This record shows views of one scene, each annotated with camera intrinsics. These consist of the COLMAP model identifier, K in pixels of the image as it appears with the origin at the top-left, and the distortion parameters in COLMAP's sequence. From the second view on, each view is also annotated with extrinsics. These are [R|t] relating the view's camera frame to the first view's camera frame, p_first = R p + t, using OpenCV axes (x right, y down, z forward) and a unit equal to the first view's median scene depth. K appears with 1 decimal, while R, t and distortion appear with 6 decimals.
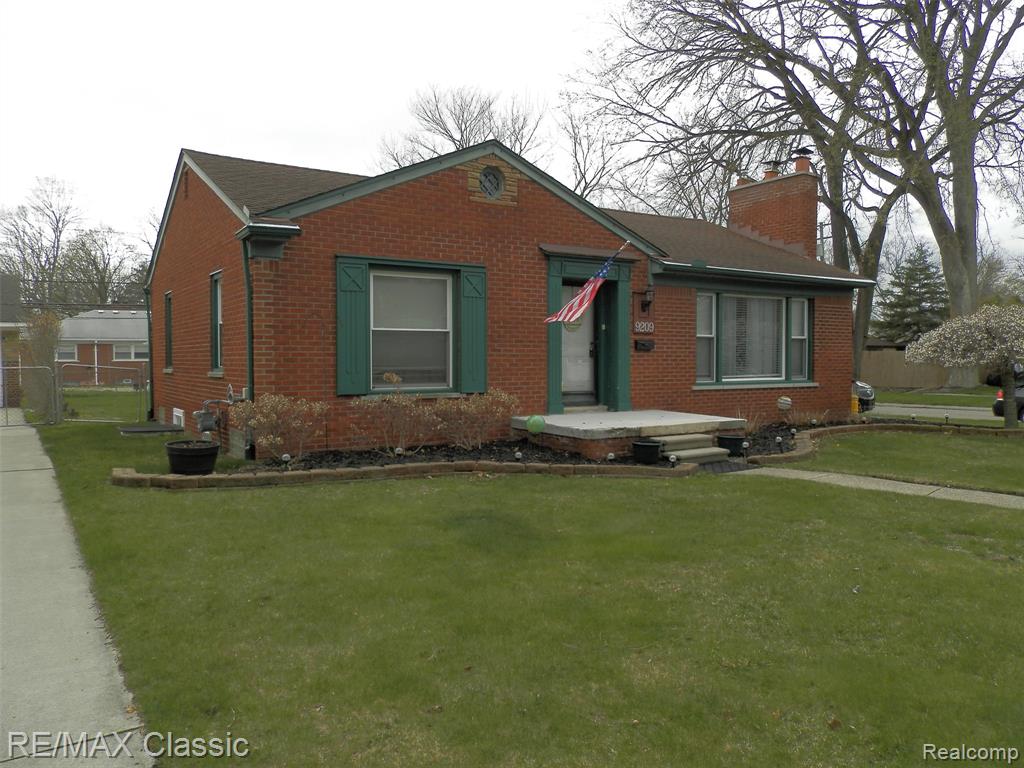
lens RADIAL K [[769.9, 0, 507.9], [0, 769.9, 379.8], [0, 0, 1]] dist [0.029408, -0.036986]
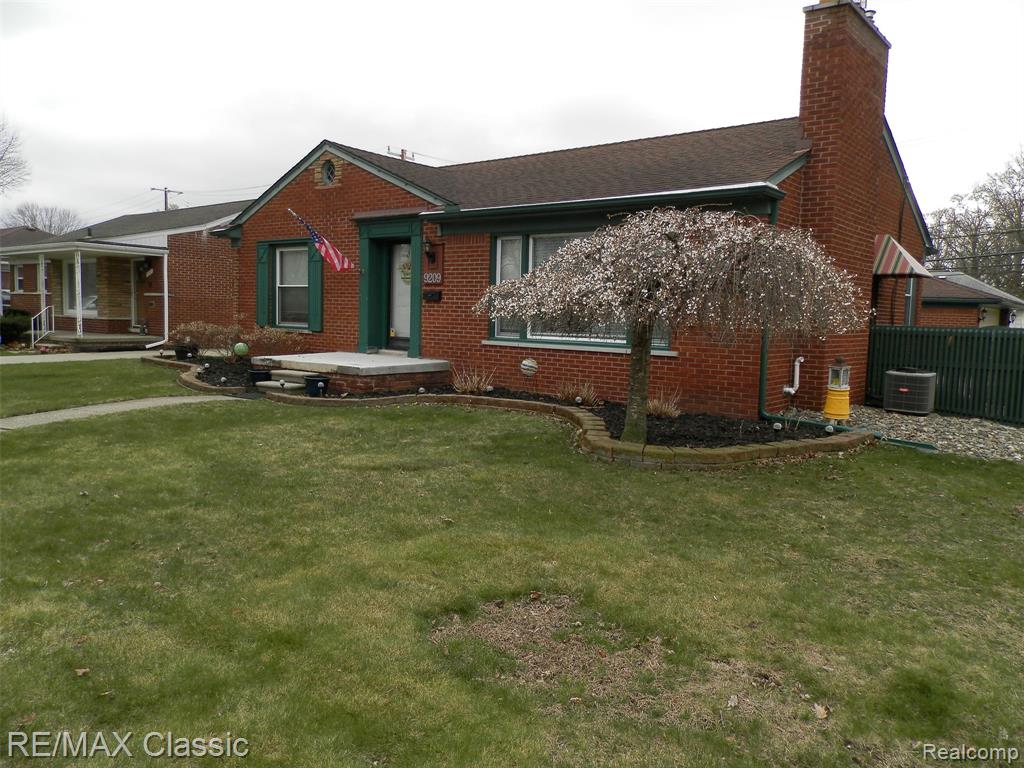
lens RADIAL K [[769.9, 0, 507.9], [0, 769.9, 379.8], [0, 0, 1]] dist [0.029408, -0.036986]
pose [[0.305132, 0.089512, -0.948094, 1.370011], [-0.054583, 0.995580, 0.076428, -0.020445], [0.950745, 0.028429, 0.308669, 0.902874]]
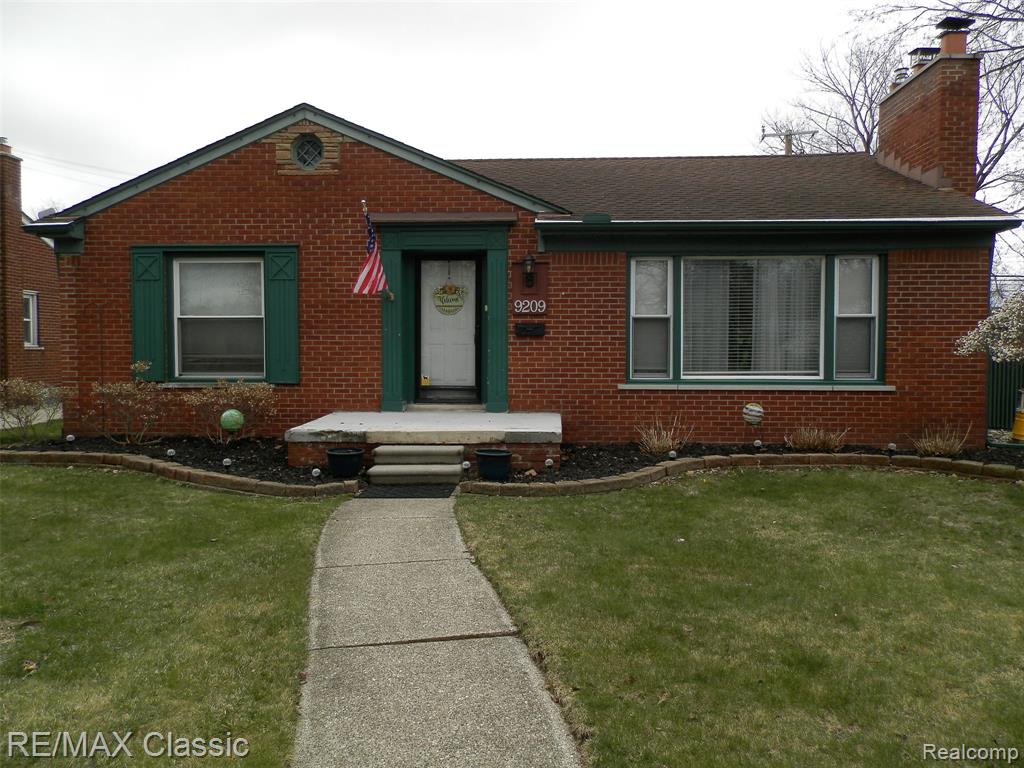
lens RADIAL K [[769.9, 0, 507.9], [0, 769.9, 379.8], [0, 0, 1]] dist [0.029408, -0.036986]
pose [[0.809347, 0.023501, -0.586860, 0.713325], [-0.017954, 0.999722, 0.015274, -0.006644], [0.587056, -0.001825, 0.809544, 0.409004]]
